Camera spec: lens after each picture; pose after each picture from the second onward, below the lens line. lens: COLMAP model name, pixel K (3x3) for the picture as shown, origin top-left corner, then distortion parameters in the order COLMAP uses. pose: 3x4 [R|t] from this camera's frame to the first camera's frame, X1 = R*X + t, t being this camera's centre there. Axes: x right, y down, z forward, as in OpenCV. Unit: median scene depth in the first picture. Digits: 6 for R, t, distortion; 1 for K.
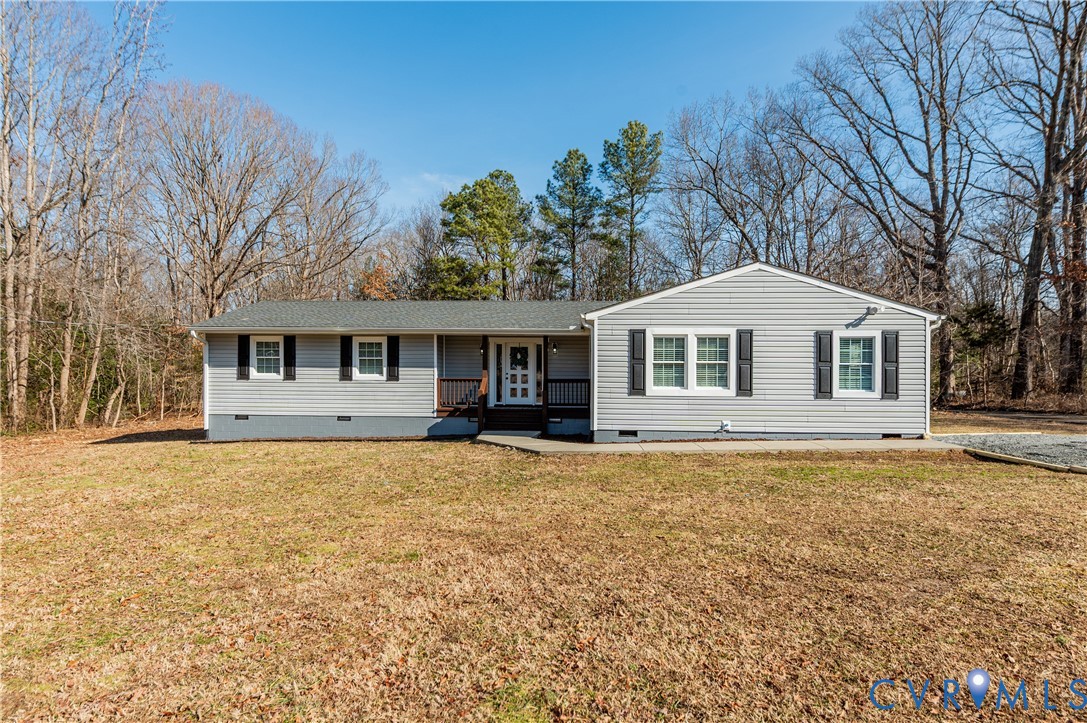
lens RADIAL K [[545.2, 0, 564.1], [0, 545.2, 379.6], [0, 0, 1]] dist [0.001154, -0.000591]
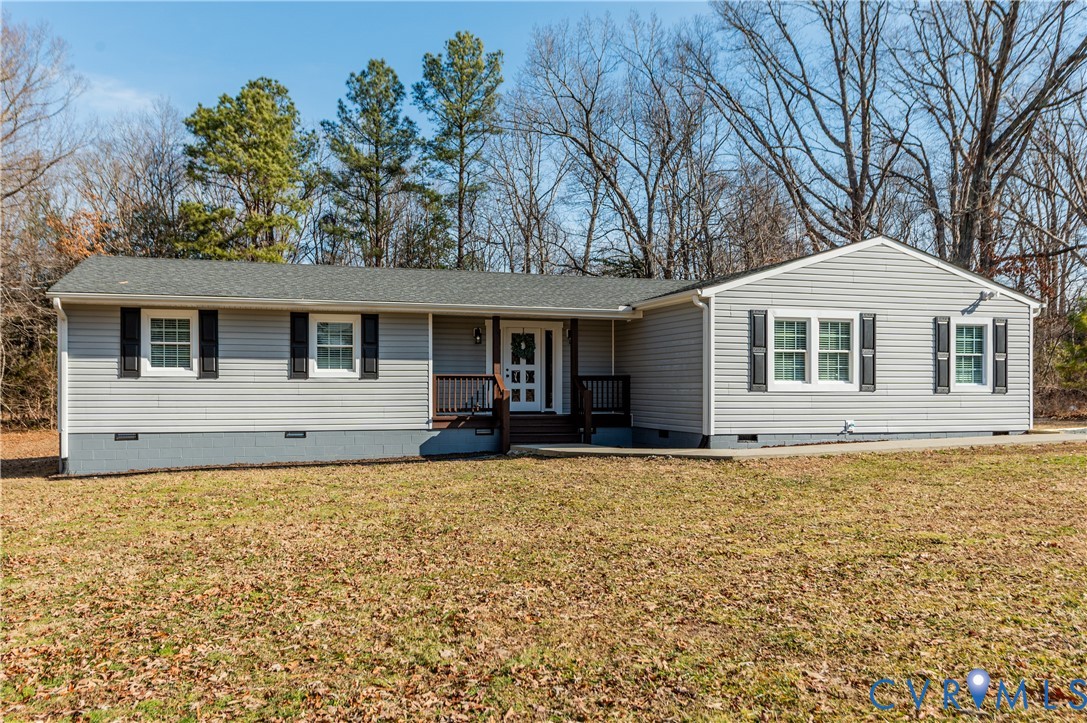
lens RADIAL K [[772.1, 0, 525.4], [0, 772.1, 398.1], [0, 0, 1]] dist [-0.000912, -0.006386]
pose [[0.952947, -0.009748, 0.302981, -0.422179], [0.008373, 0.999948, 0.005837, 0.022831], [-0.303022, -0.003025, 0.952979, 0.002078]]
